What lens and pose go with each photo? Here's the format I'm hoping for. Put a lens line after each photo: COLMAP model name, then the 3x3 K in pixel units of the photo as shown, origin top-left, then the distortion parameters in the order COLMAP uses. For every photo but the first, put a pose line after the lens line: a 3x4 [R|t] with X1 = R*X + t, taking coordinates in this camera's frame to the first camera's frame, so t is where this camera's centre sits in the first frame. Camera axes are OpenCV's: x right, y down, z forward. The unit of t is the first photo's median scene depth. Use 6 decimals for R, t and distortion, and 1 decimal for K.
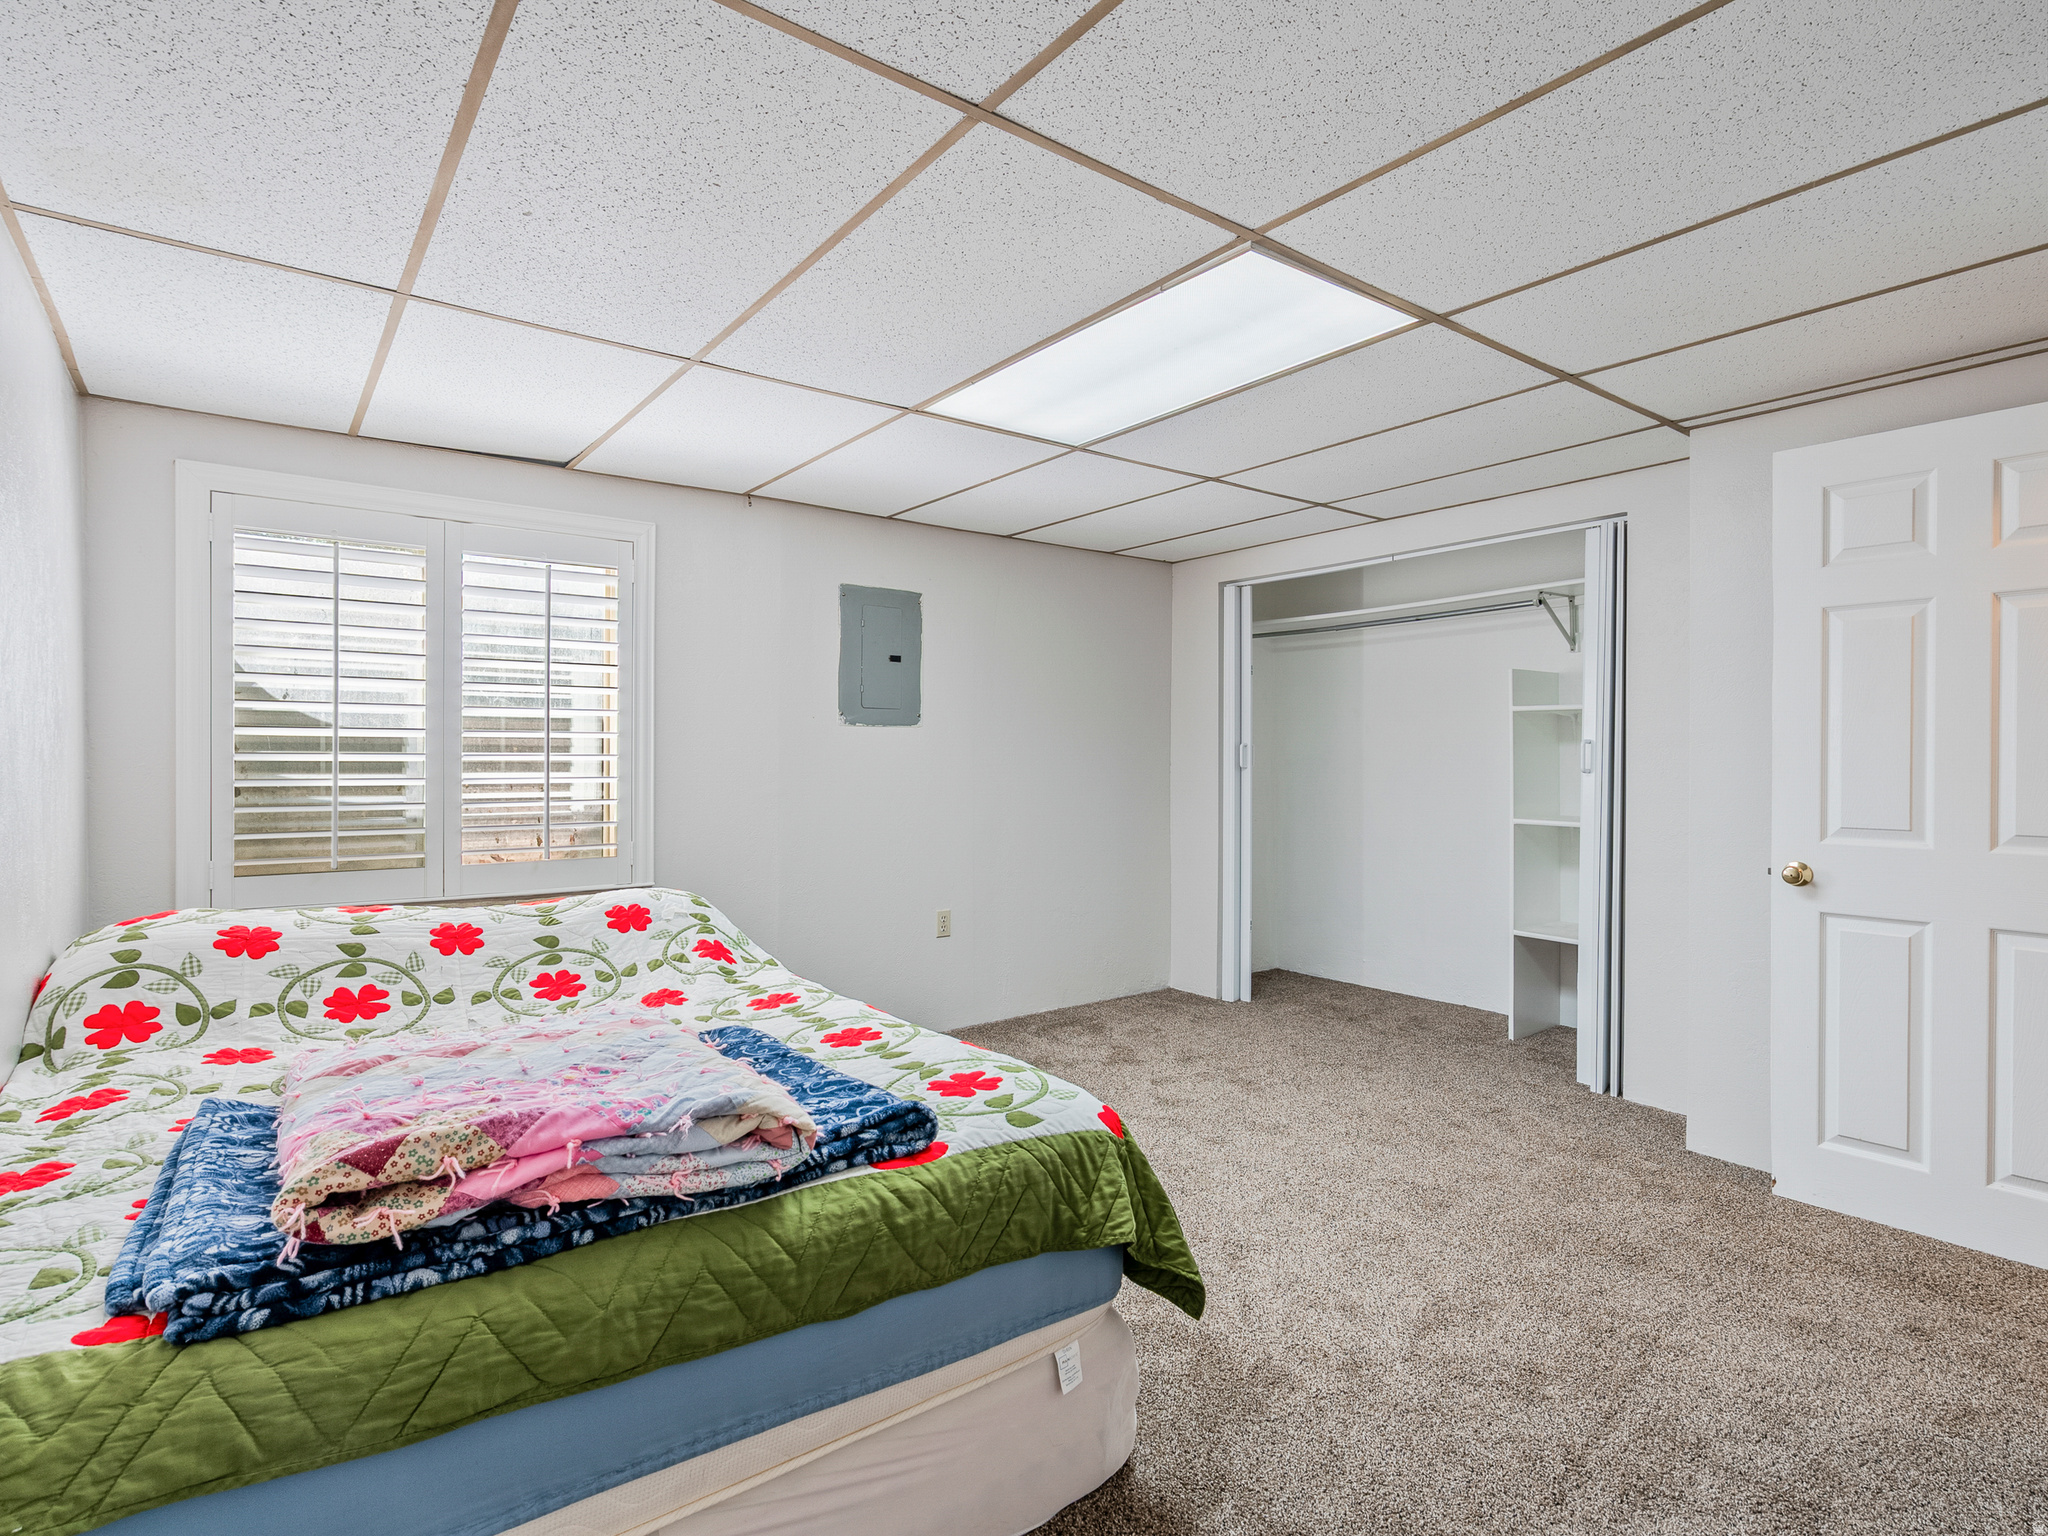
lens RADIAL K [[1045.2, 0, 1024.7], [0, 1045.2, 763.7], [0, 0, 1]] dist [-0.002882, 0.001281]
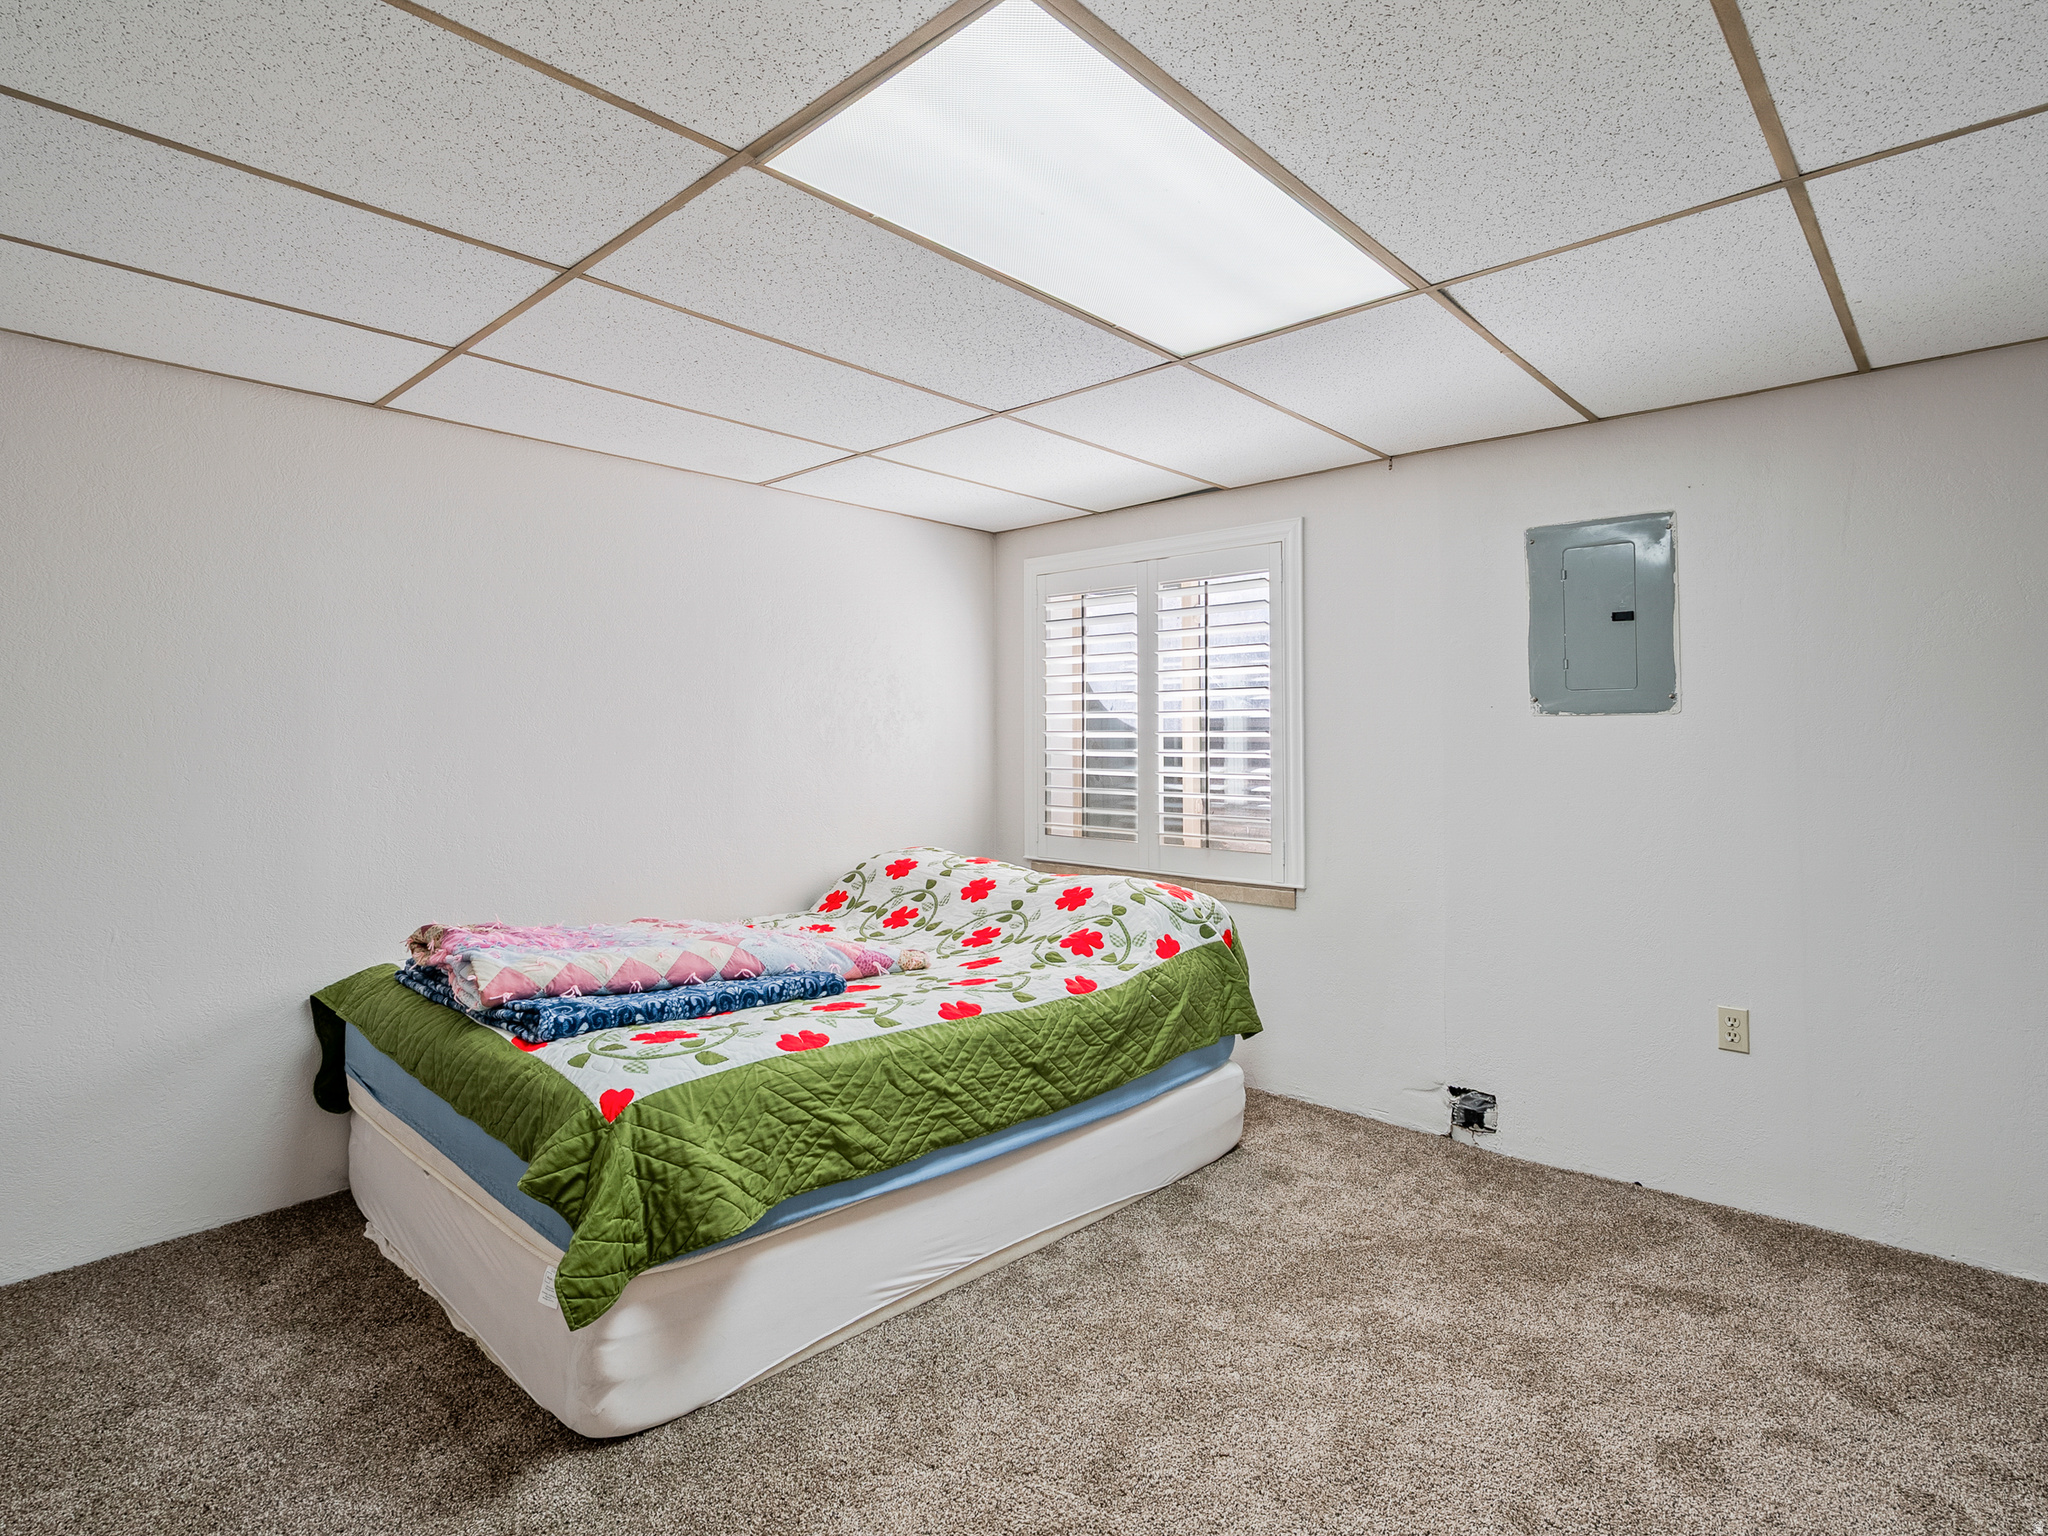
lens RADIAL K [[1042.6, 0, 1033.8], [0, 1042.6, 750.0], [0, 0, 1]] dist [0.059907, 0.000353]
pose [[0.185894, 0.007689, -0.982540, 0.579943], [-0.013536, 0.999895, 0.005264, -0.012865], [0.982476, 0.012321, 0.185979, 0.578456]]
